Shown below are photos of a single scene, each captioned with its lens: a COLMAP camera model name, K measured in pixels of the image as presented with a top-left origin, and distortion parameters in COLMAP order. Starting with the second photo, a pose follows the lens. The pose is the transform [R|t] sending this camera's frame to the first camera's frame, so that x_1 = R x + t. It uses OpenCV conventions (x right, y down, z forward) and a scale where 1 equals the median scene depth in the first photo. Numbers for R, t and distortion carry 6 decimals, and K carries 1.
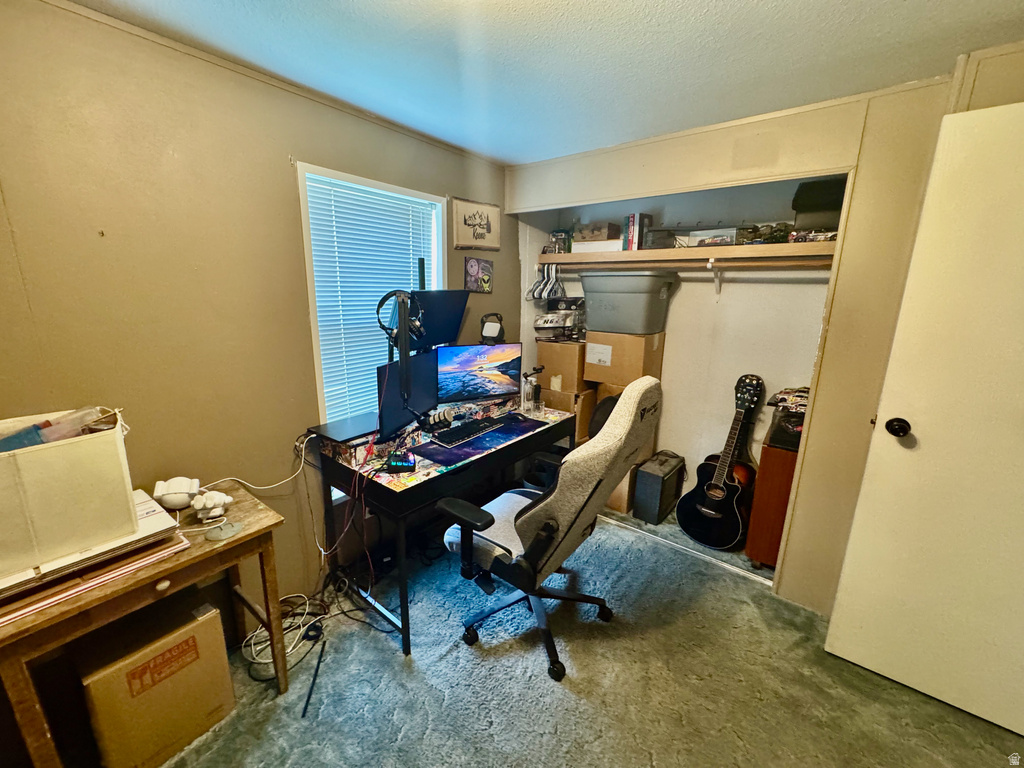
lens RADIAL K [[408.8, 0, 509.5], [0, 408.8, 381.6], [0, 0, 1]] dist [-0.000472, -0.000673]
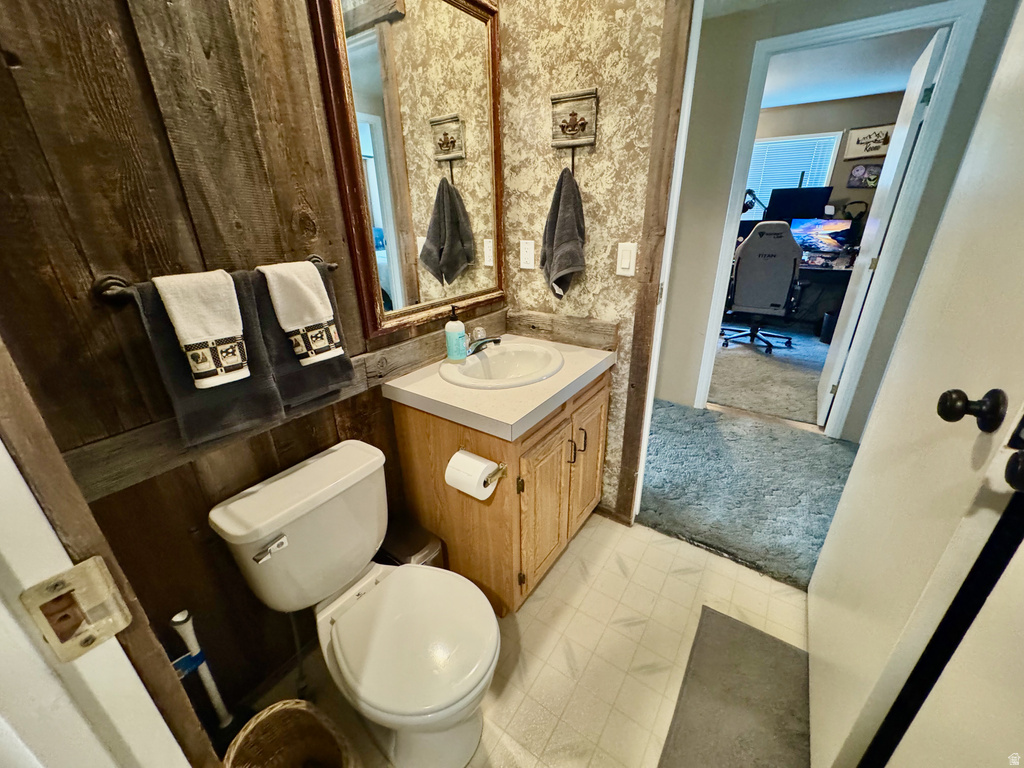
lens RADIAL K [[408.8, 0, 513.6], [0, 408.8, 382.9], [0, 0, 1]] dist [-0.000472, -0.000673]
pose [[0.051679, 0.372192, -0.926716, 1.769913], [-0.204817, 0.912180, 0.354933, 0.203620], [0.977435, 0.171464, 0.123372, -0.413108]]
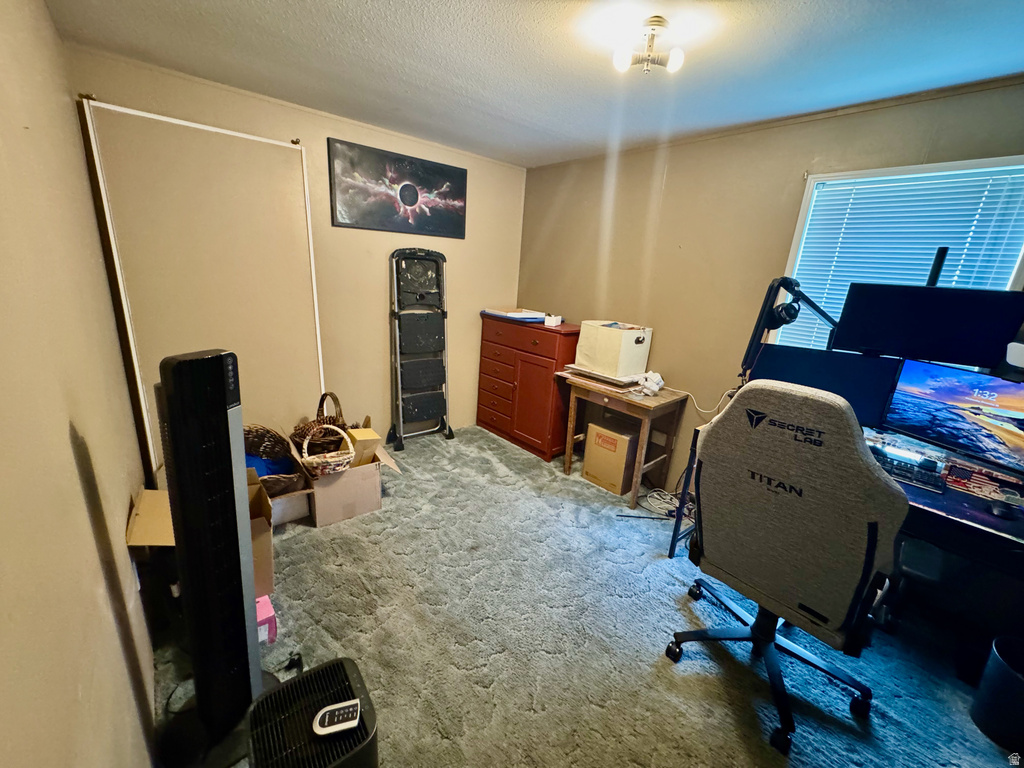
lens RADIAL K [[408.8, 0, 511.7], [0, 408.8, 382.2], [0, 0, 1]] dist [-0.000472, -0.000673]
pose [[-0.202658, 0.230919, -0.951633, 0.690382], [-0.290330, 0.913936, 0.283600, -0.041706], [0.935221, 0.333762, -0.118174, 0.366088]]
